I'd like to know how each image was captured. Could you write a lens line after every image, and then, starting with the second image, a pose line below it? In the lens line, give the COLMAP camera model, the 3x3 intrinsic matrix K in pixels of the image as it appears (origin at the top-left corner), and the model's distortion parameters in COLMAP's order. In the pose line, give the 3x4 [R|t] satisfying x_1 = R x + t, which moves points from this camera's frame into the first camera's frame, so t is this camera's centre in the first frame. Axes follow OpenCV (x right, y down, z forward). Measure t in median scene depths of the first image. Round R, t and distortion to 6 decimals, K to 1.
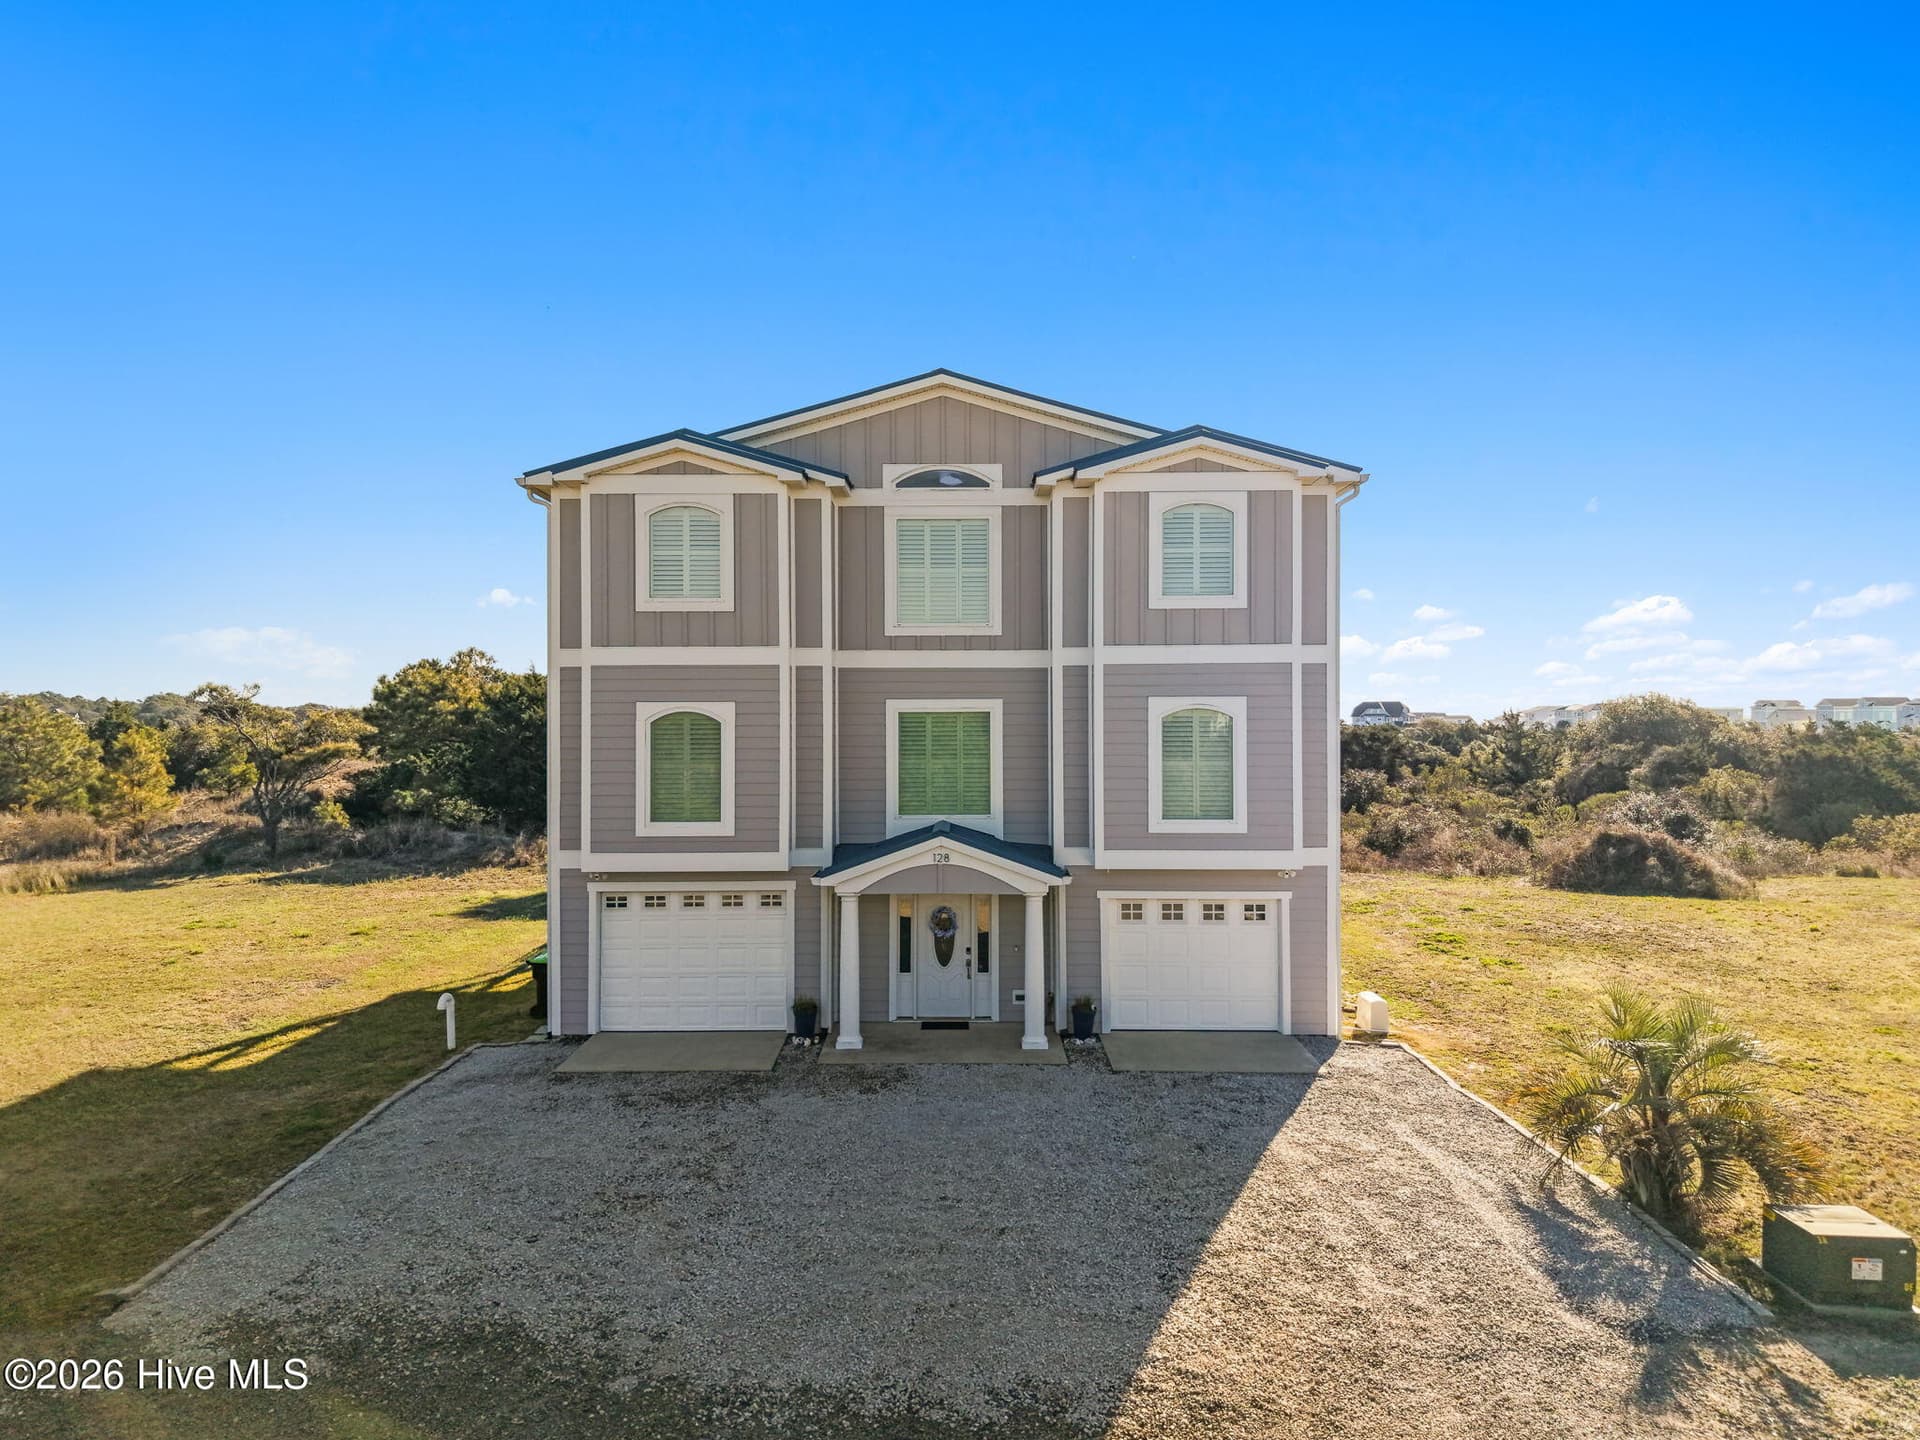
lens RADIAL K [[1295.7, 0, 960.0], [0, 1295.7, 720.0], [0, 0, 1]] dist [0.035330, -0.002698]
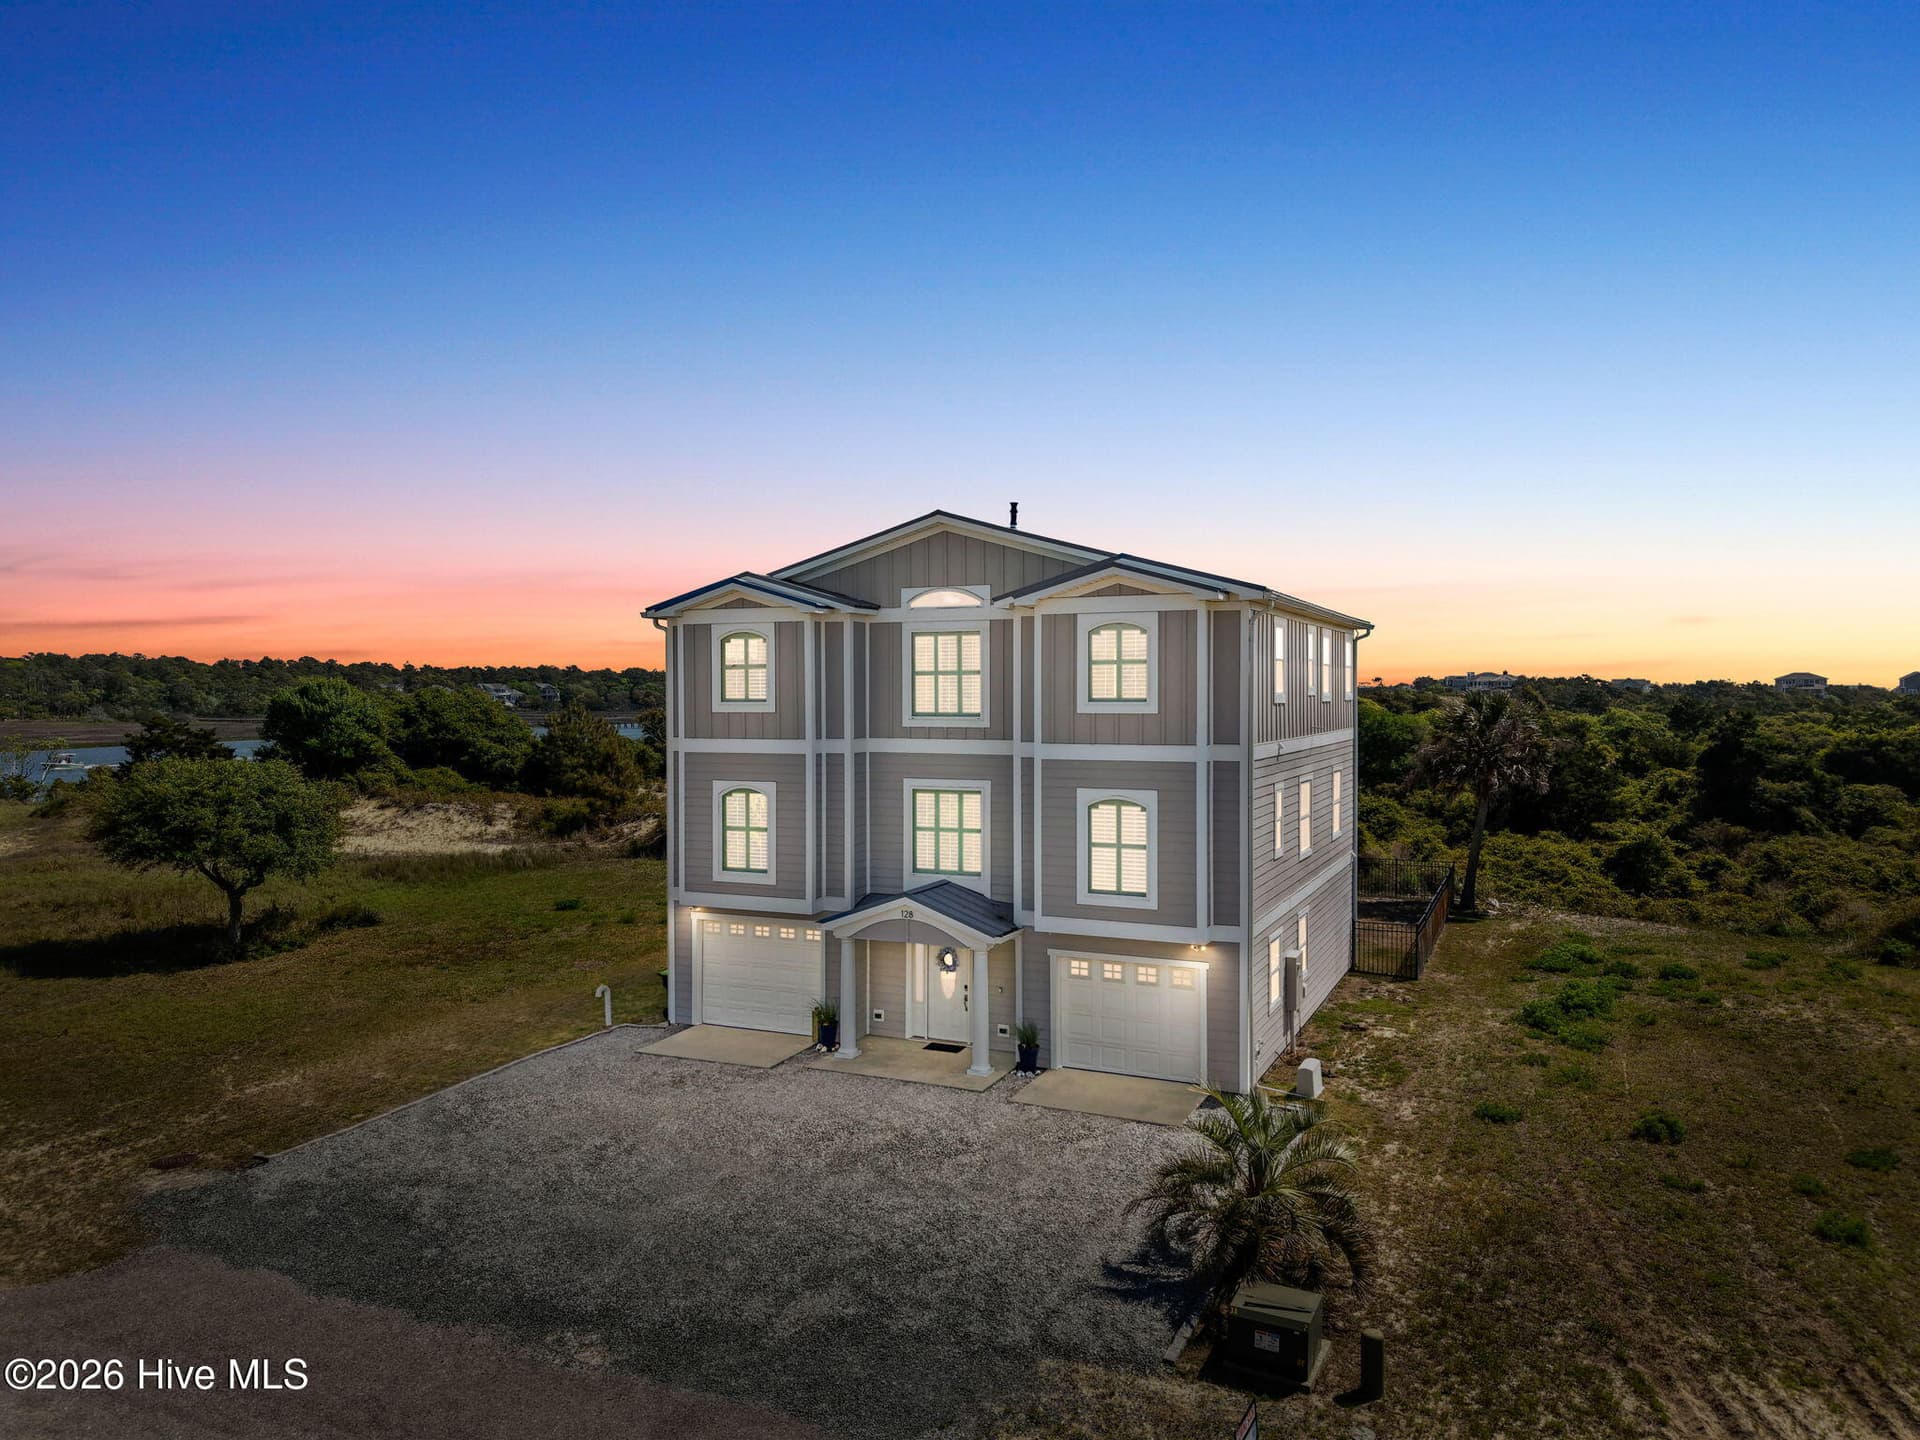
lens RADIAL K [[1295.7, 0, 960.0], [0, 1295.7, 720.0], [0, 0, 1]] dist [0.035330, -0.002698]
pose [[0.916840, 0.011077, -0.399101, 0.505444], [-0.004076, 0.999823, 0.018386, -0.098833], [0.399234, -0.015230, 0.916723, -0.114805]]
